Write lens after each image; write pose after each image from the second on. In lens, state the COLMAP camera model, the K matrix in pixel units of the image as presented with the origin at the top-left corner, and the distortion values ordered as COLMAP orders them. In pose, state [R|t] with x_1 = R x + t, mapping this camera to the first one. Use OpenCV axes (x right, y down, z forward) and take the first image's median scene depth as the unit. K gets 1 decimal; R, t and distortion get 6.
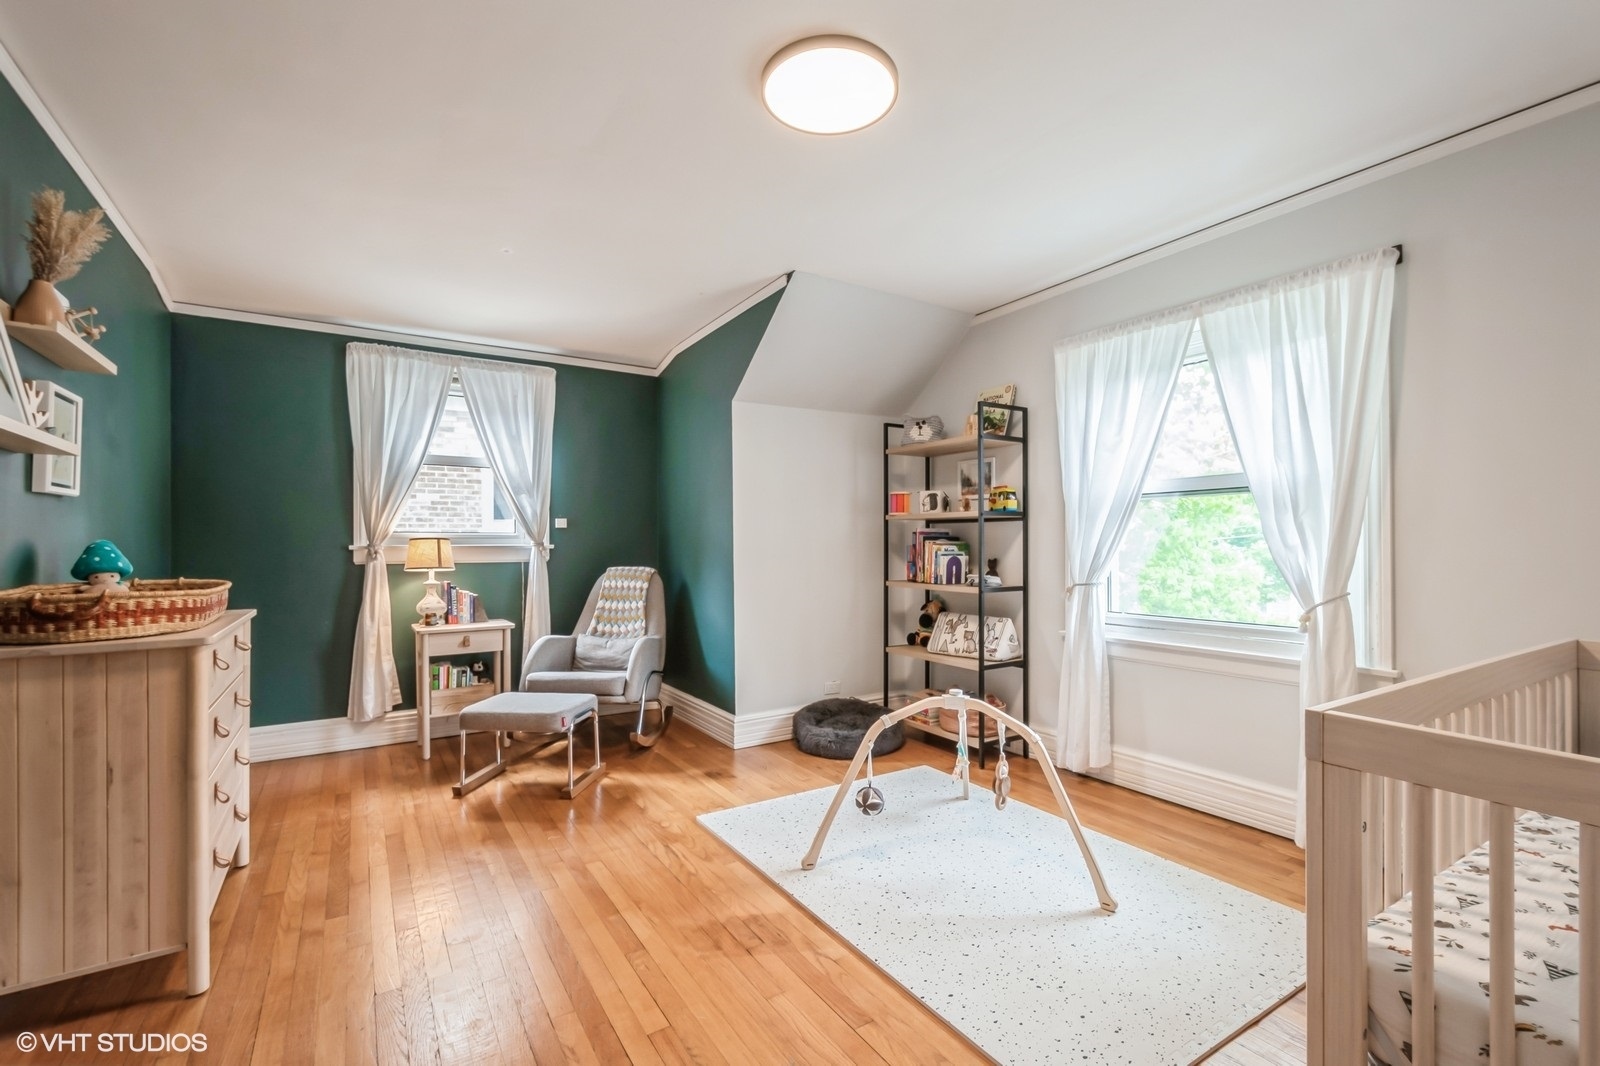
lens RADIAL K [[699.1, 0, 798.6], [0, 699.1, 535.8], [0, 0, 1]] dist [0.001764, -0.000217]
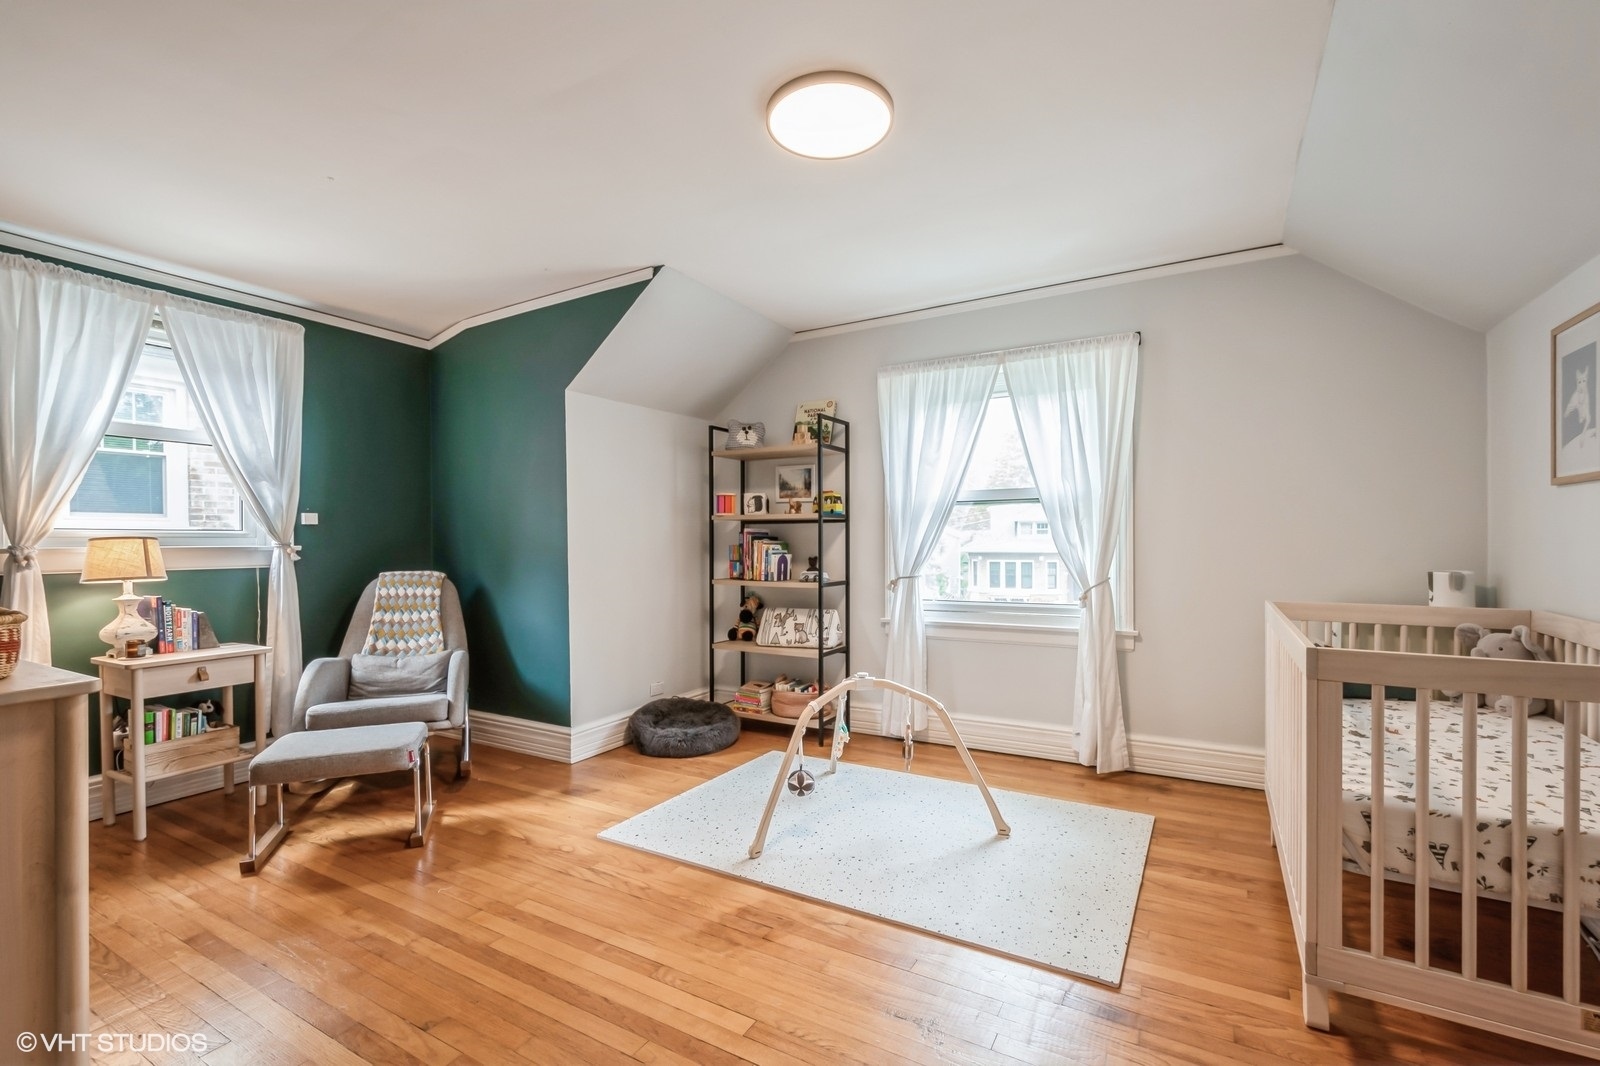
lens RADIAL K [[699.1, 0, 794.0], [0, 699.1, 540.6], [0, 0, 1]] dist [0.001764, -0.000217]
pose [[0.887713, -0.000956, 0.460397, -0.271790], [-0.002359, 0.999975, 0.006625, 0.000409], [-0.460392, -0.006967, 0.887688, 0.037948]]
